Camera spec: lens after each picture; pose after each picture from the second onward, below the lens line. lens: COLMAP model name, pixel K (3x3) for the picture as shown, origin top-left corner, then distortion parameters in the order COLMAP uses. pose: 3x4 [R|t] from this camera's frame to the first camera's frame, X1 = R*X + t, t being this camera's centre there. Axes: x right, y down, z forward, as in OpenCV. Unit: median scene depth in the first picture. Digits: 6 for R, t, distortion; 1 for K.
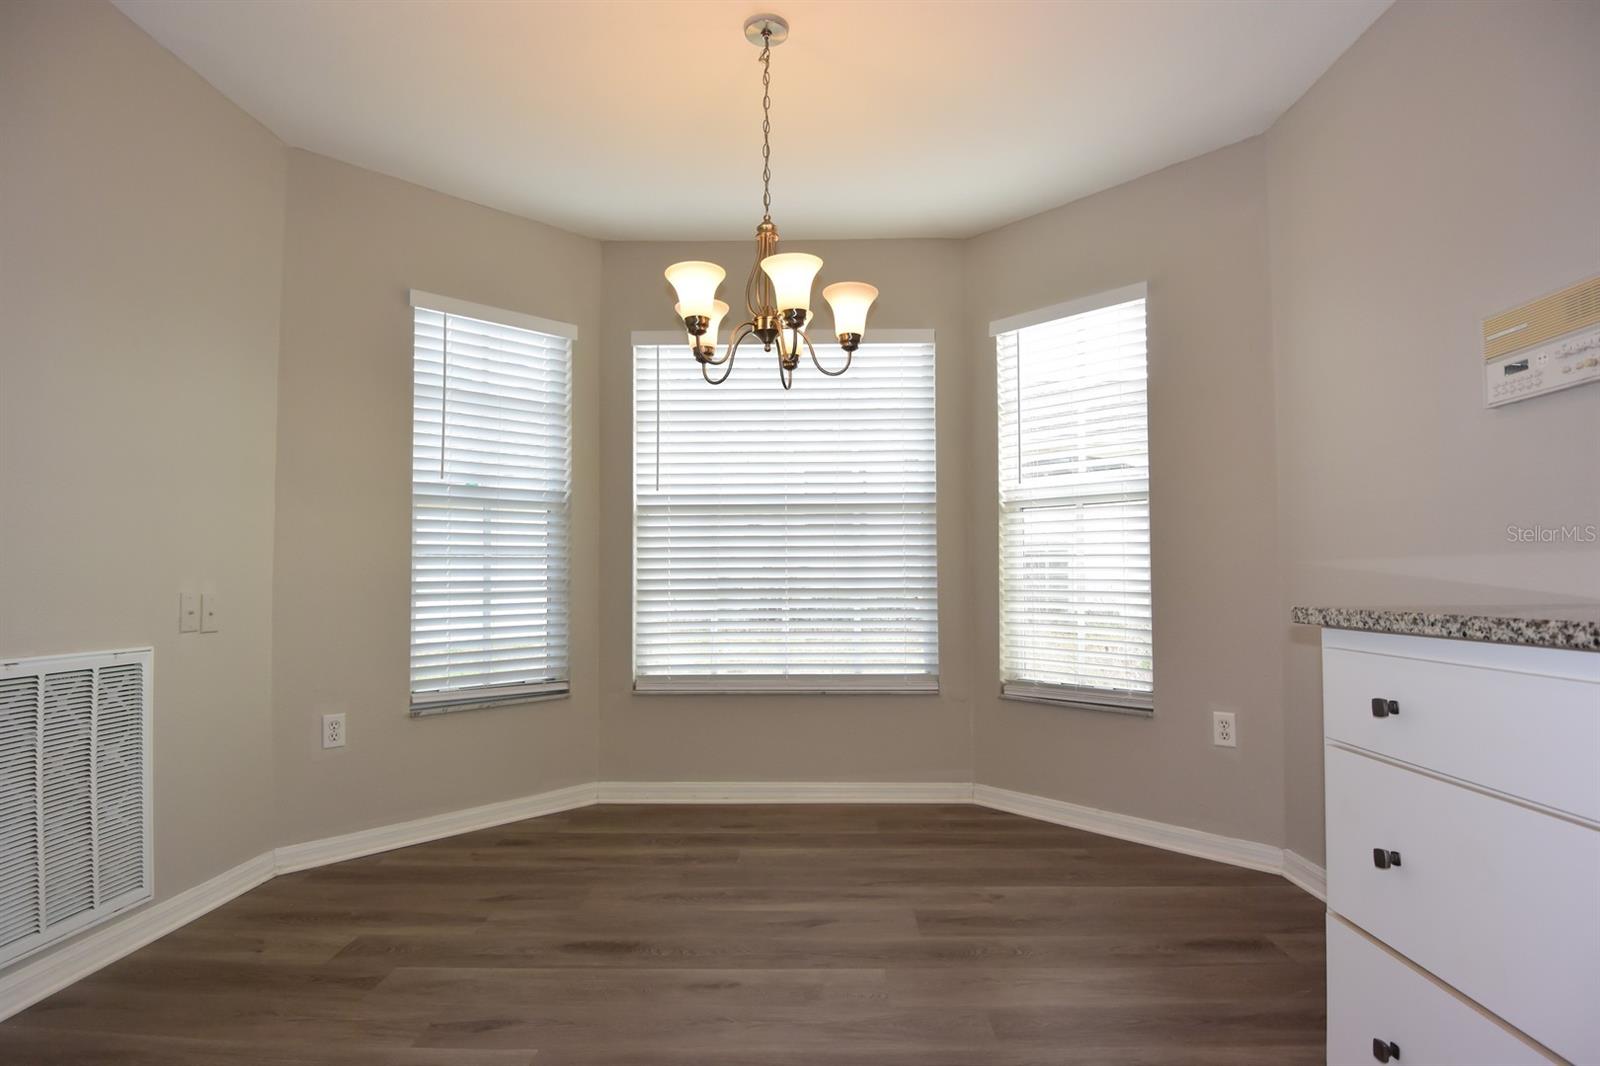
lens RADIAL K [[836.2, 0, 809.3], [0, 836.2, 545.5], [0, 0, 1]] dist [0.001611, -0.029817]
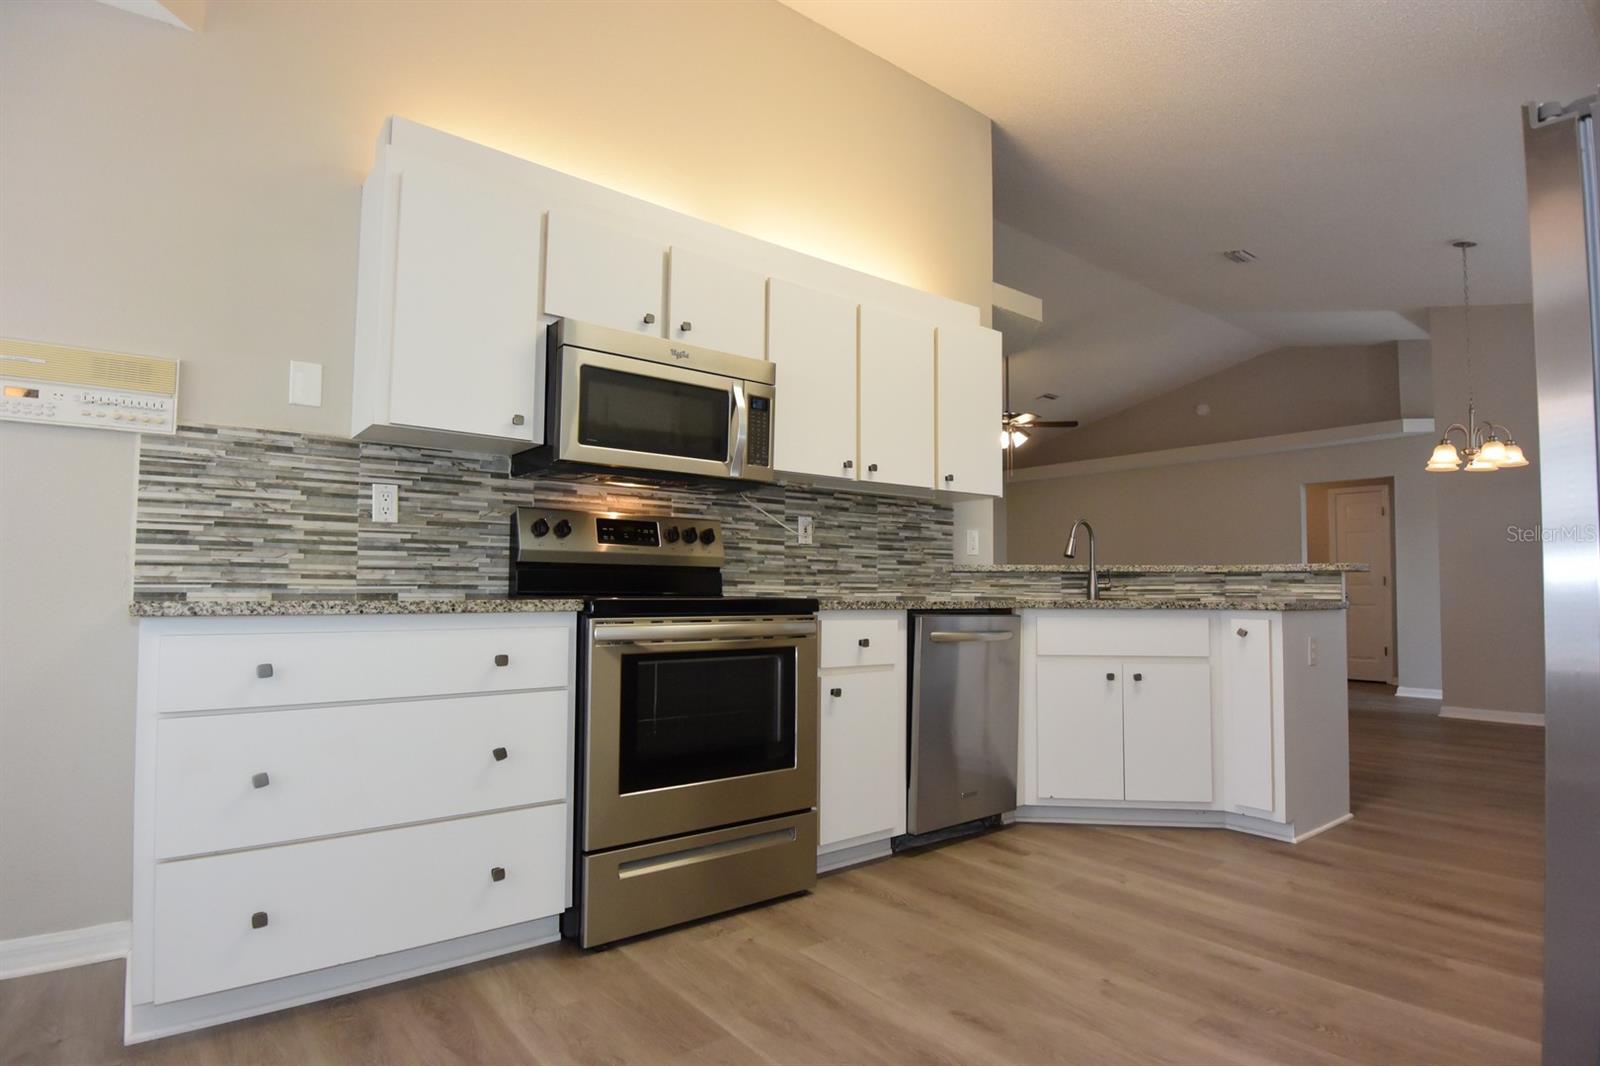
lens RADIAL K [[836.2, 0, 809.3], [0, 836.2, 545.5], [0, 0, 1]] dist [0.001611, -0.029817]
pose [[-0.640077, 0.041132, 0.767209, -0.444355], [-0.034577, 0.996012, -0.082245, 0.031823], [-0.767533, -0.079171, -0.636102, 0.549991]]
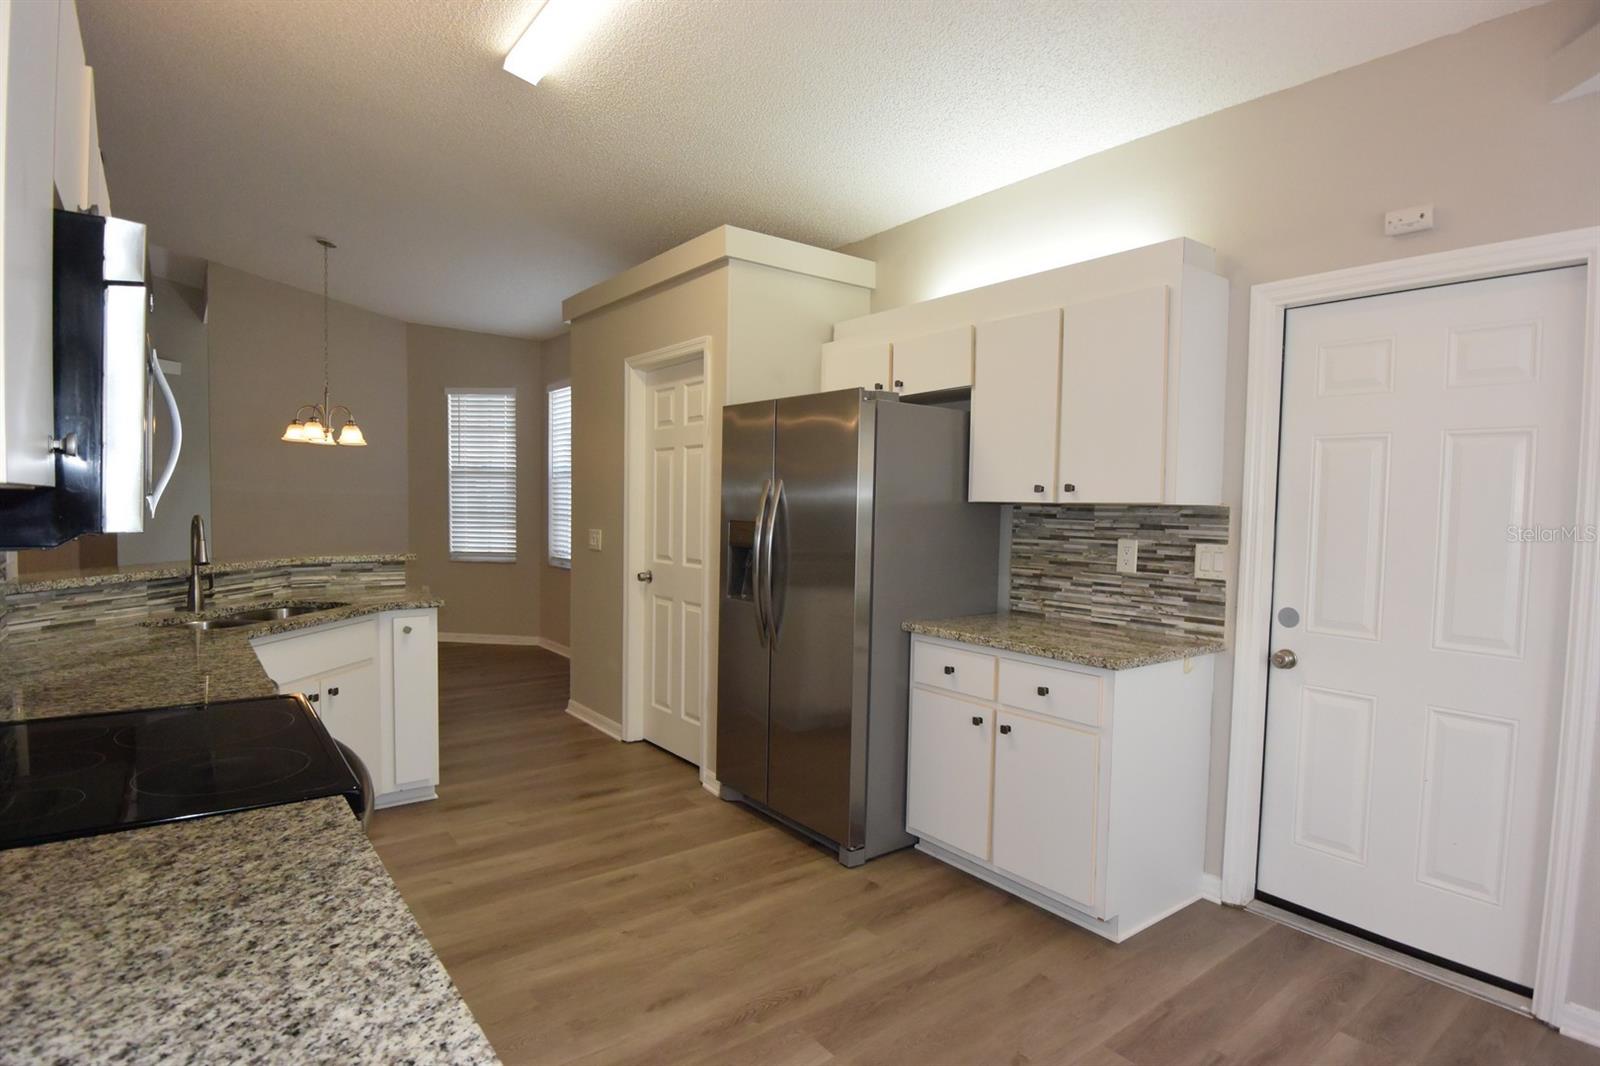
lens RADIAL K [[836.2, 0, 809.3], [0, 836.2, 545.5], [0, 0, 1]] dist [0.001611, -0.029817]
pose [[-0.780035, 0.025849, -0.625202, 0.392215], [0.011597, 0.999572, 0.026857, -0.122195], [0.625628, 0.013699, -0.780001, 0.724016]]
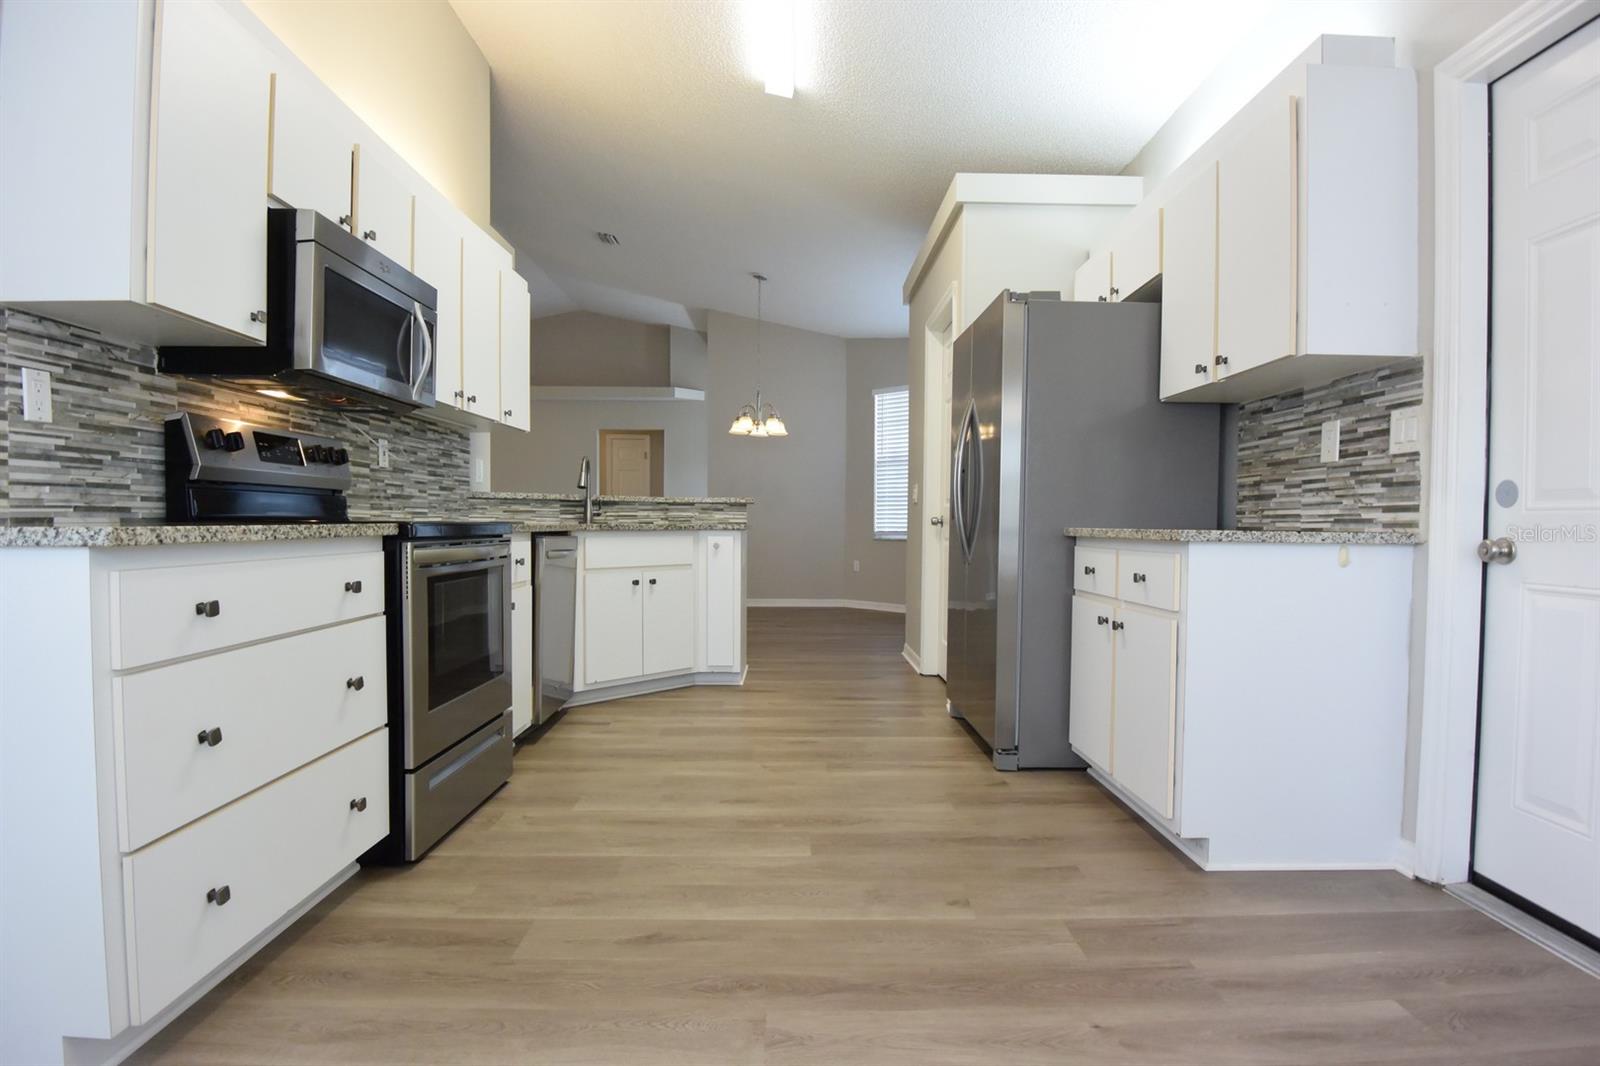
lens RADIAL K [[836.2, 0, 809.3], [0, 836.2, 545.5], [0, 0, 1]] dist [0.001611, -0.029817]
pose [[-0.999222, -0.000915, -0.039434, -0.047893], [-0.000477, 0.999938, -0.011134, 0.054386], [0.039442, -0.011106, -0.999160, 1.006130]]
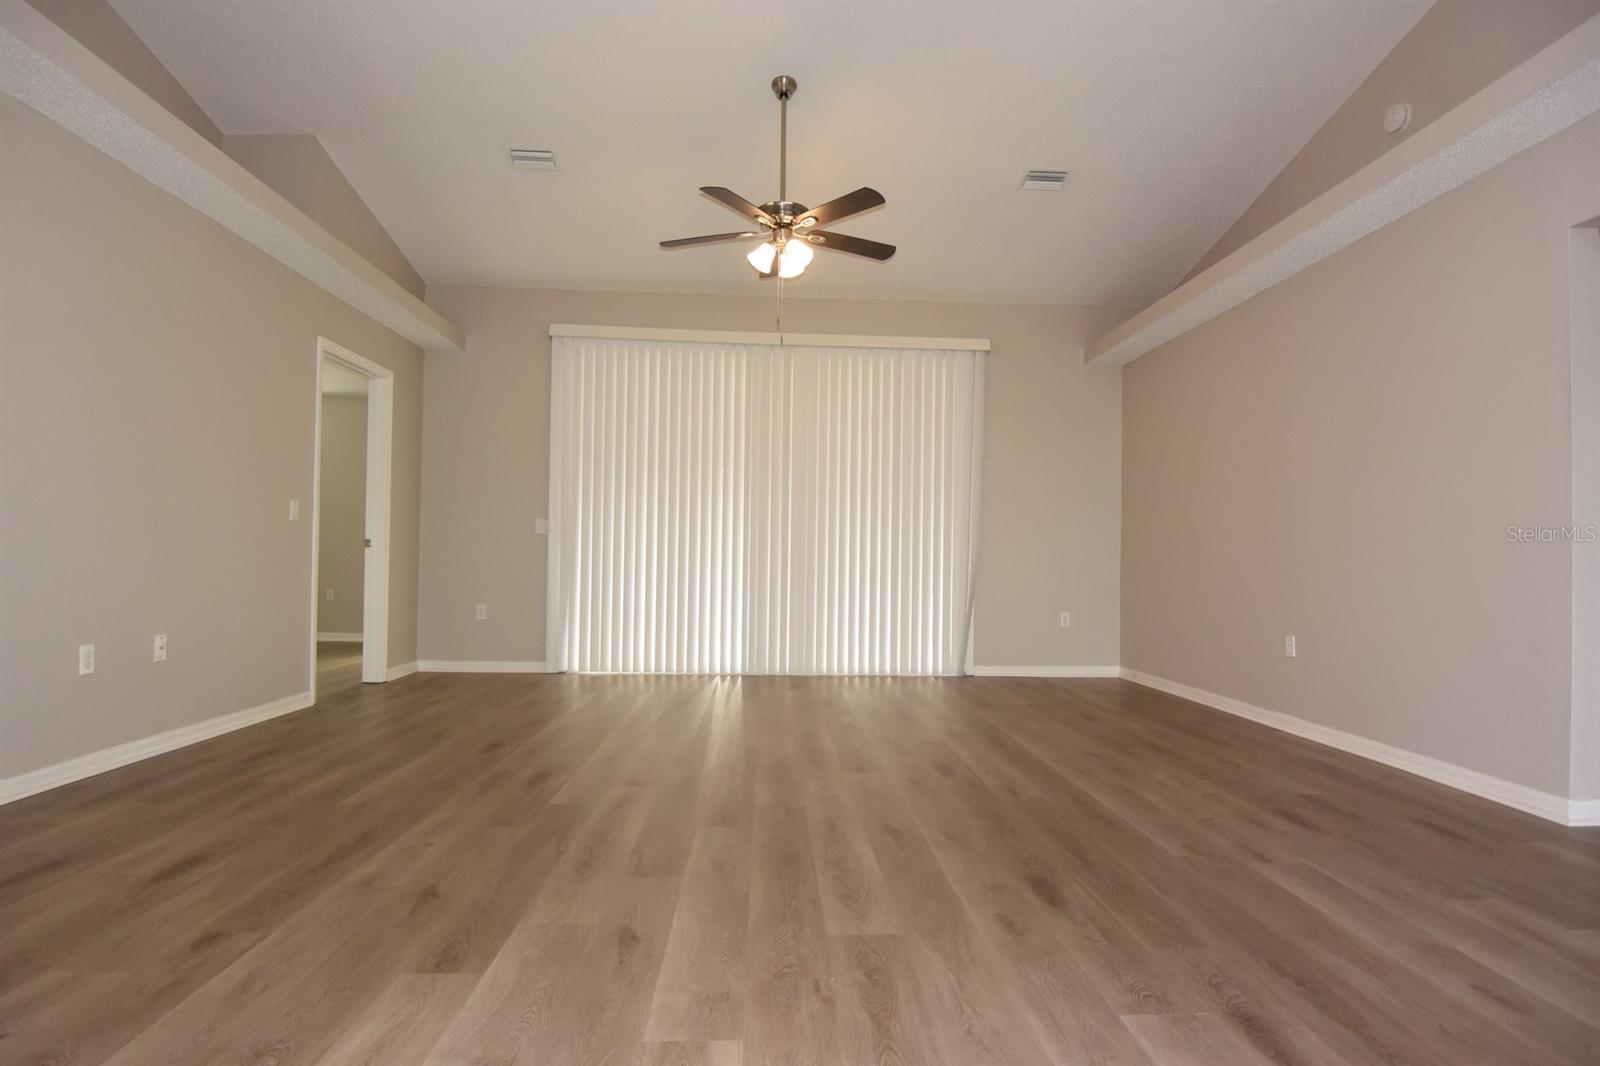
lens RADIAL K [[836.2, 0, 809.3], [0, 836.2, 545.5], [0, 0, 1]] dist [0.001611, -0.029817]
pose [[-0.072248, 0.021247, 0.997160, -0.186196], [-0.052069, 0.998329, -0.025044, -0.040082], [-0.996027, -0.053731, -0.071021, -1.821883]]
